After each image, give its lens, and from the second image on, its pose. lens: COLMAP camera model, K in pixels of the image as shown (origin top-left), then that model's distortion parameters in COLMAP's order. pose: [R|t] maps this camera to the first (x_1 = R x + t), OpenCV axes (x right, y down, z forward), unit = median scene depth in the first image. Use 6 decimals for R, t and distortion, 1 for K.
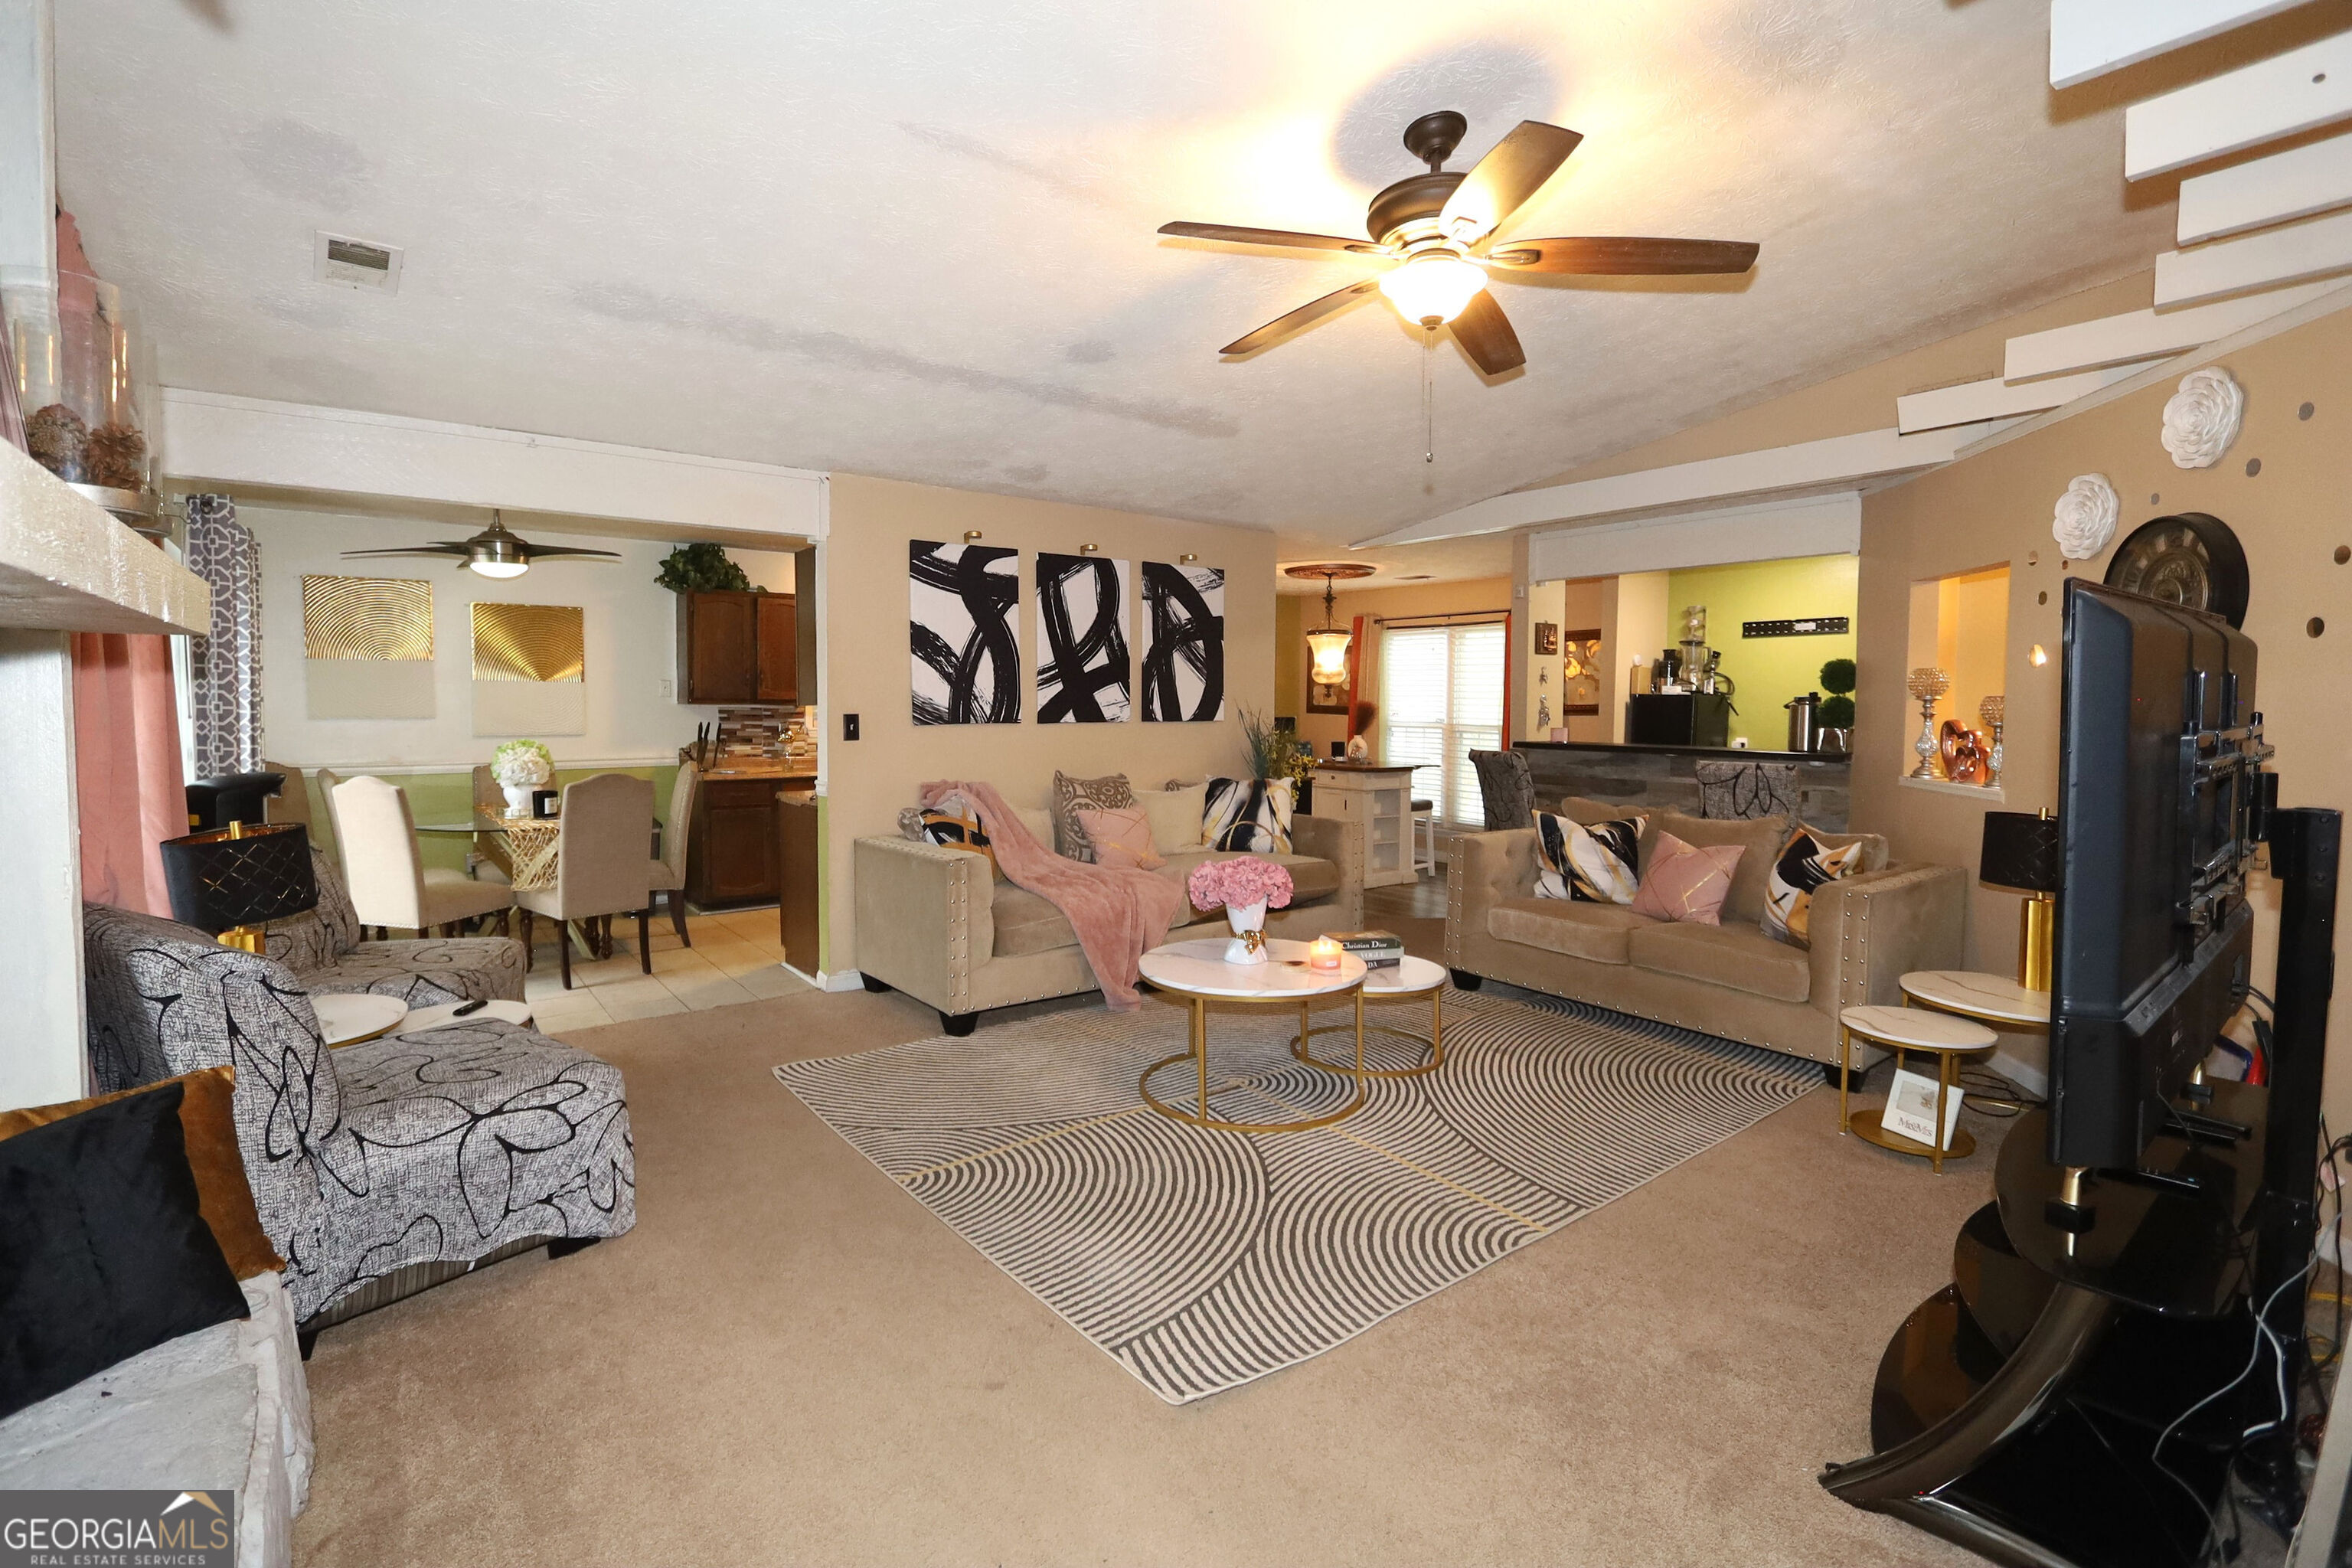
lens RADIAL K [[1073.1, 0, 1152.3], [0, 1073.1, 791.8], [0, 0, 1]] dist [-0.011391, 0.002458]
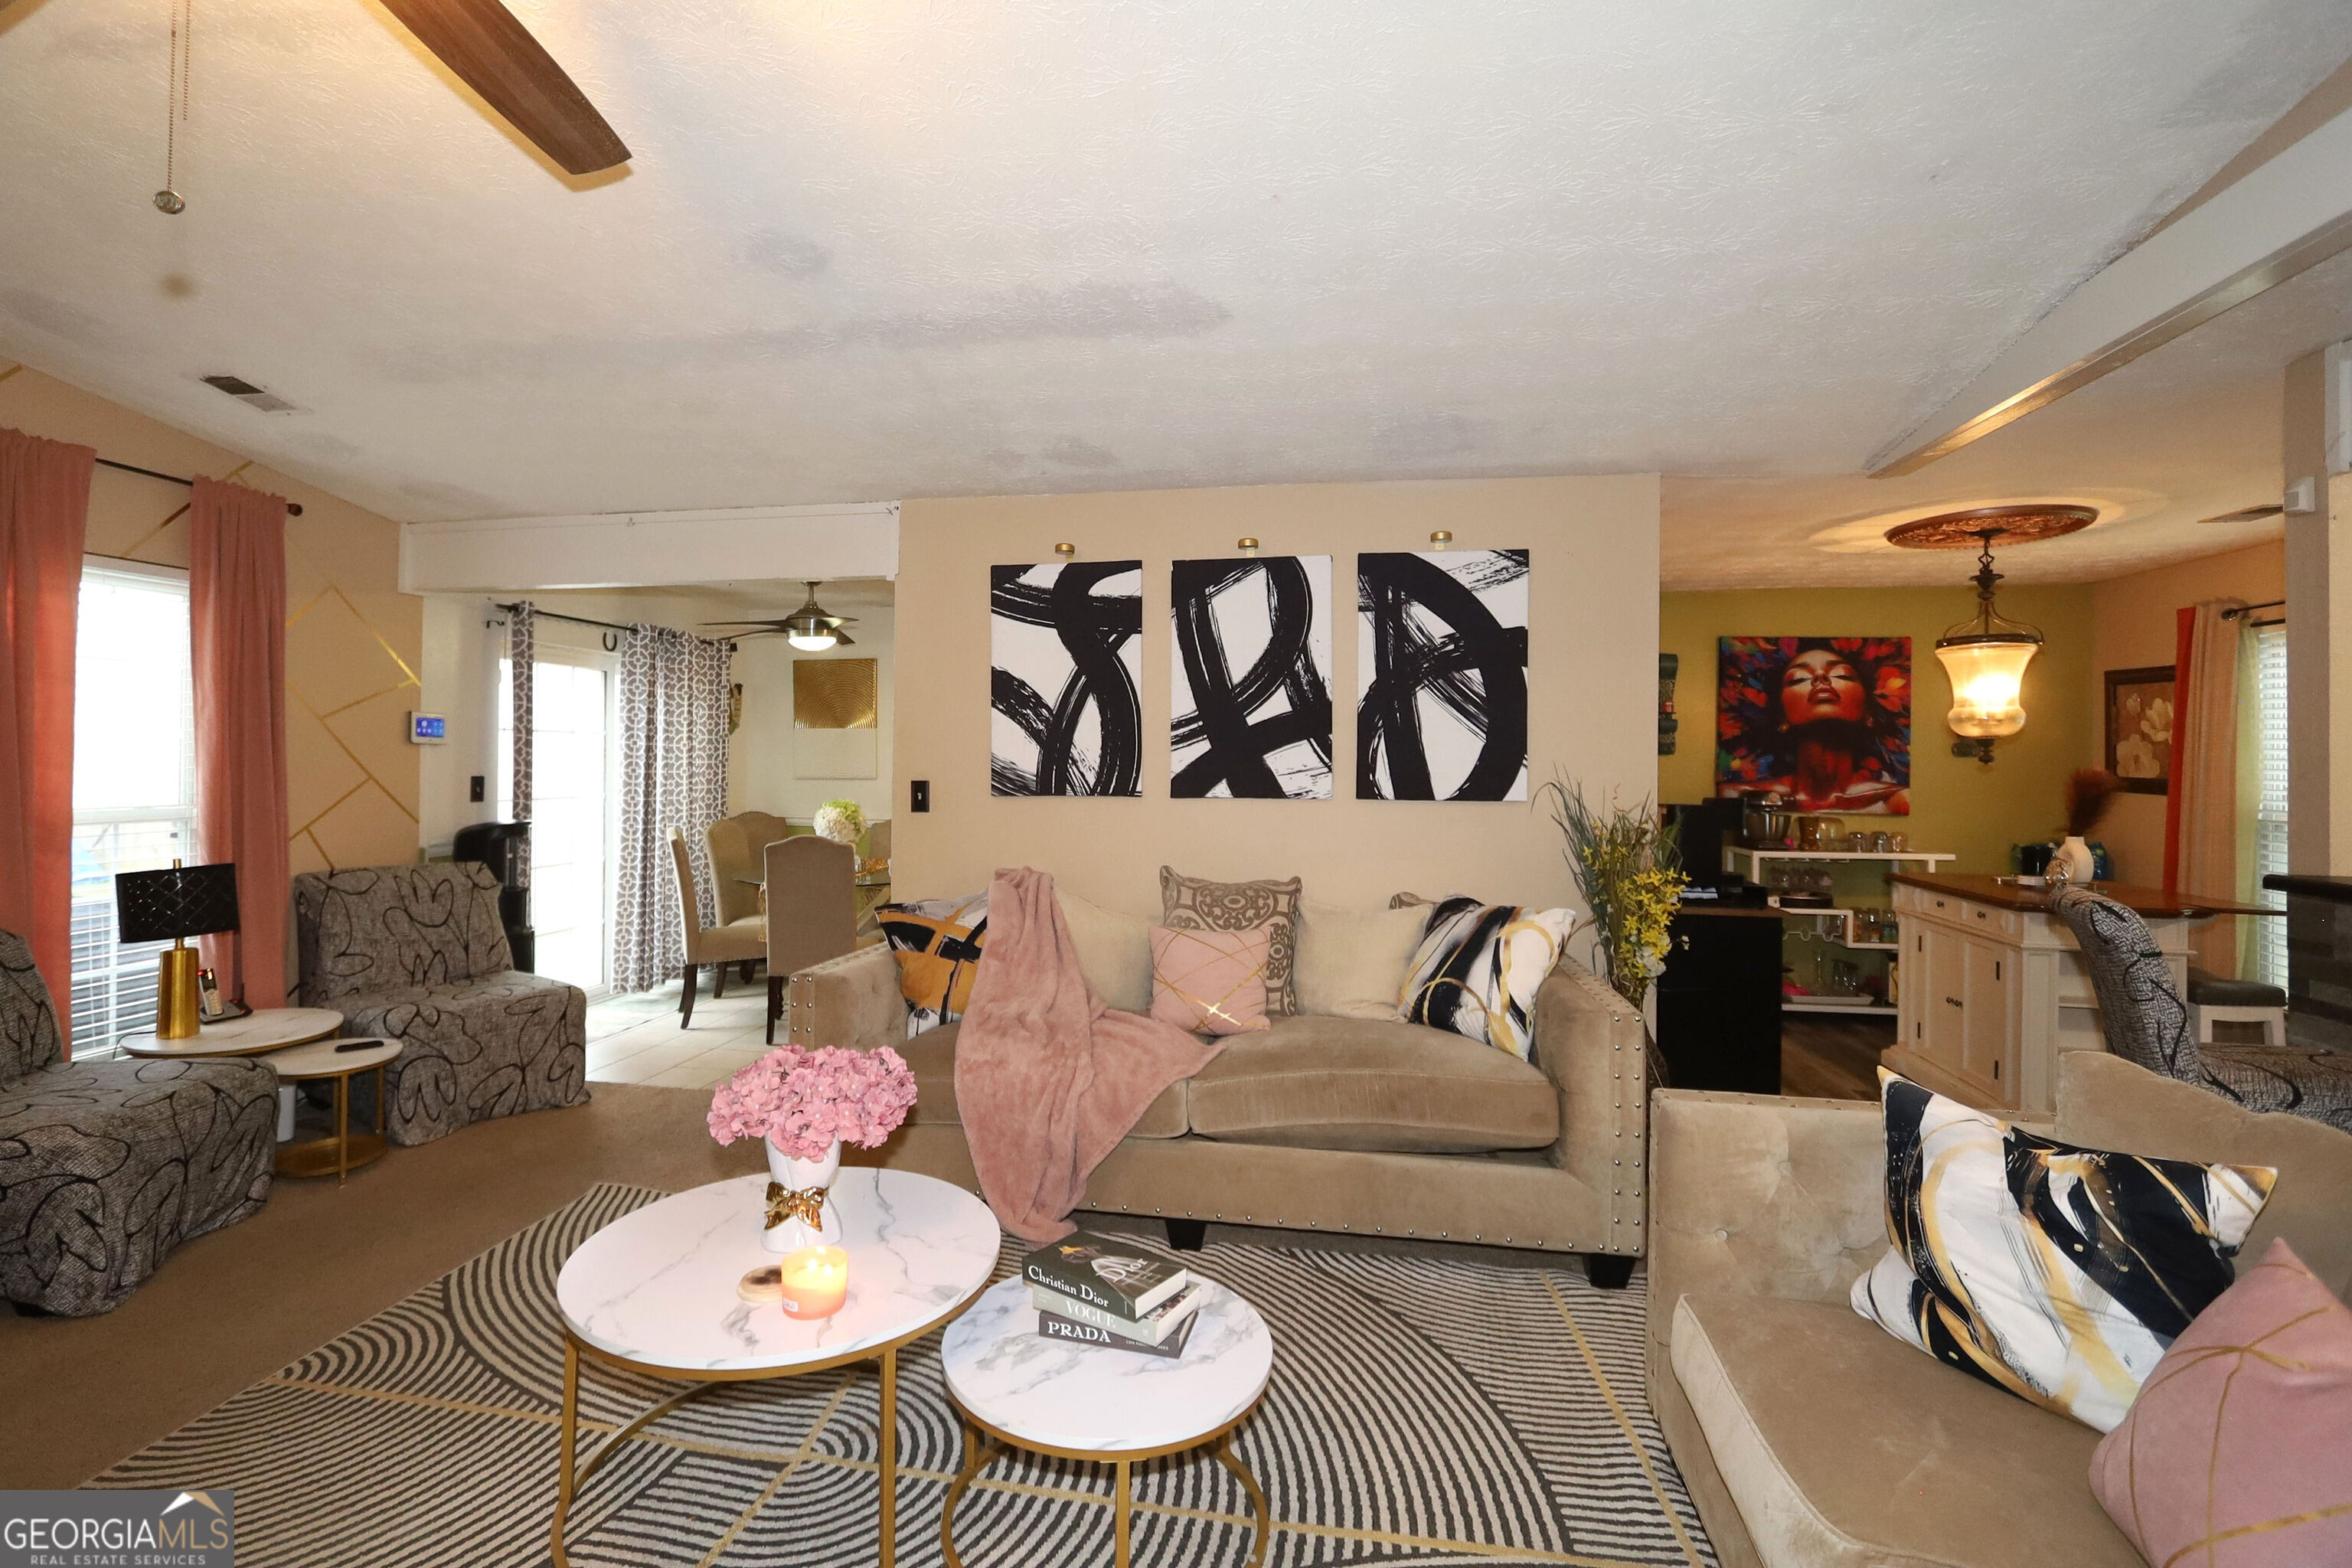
lens RADIAL K [[1073.1, 0, 1175.5], [0, 1073.1, 776.8], [0, 0, 1]] dist [-0.011391, 0.002458]
pose [[0.675620, 0.010896, -0.737170, 0.419193], [-0.066437, 0.996723, -0.046156, -0.044597], [0.734251, 0.080159, 0.674129, 0.516427]]
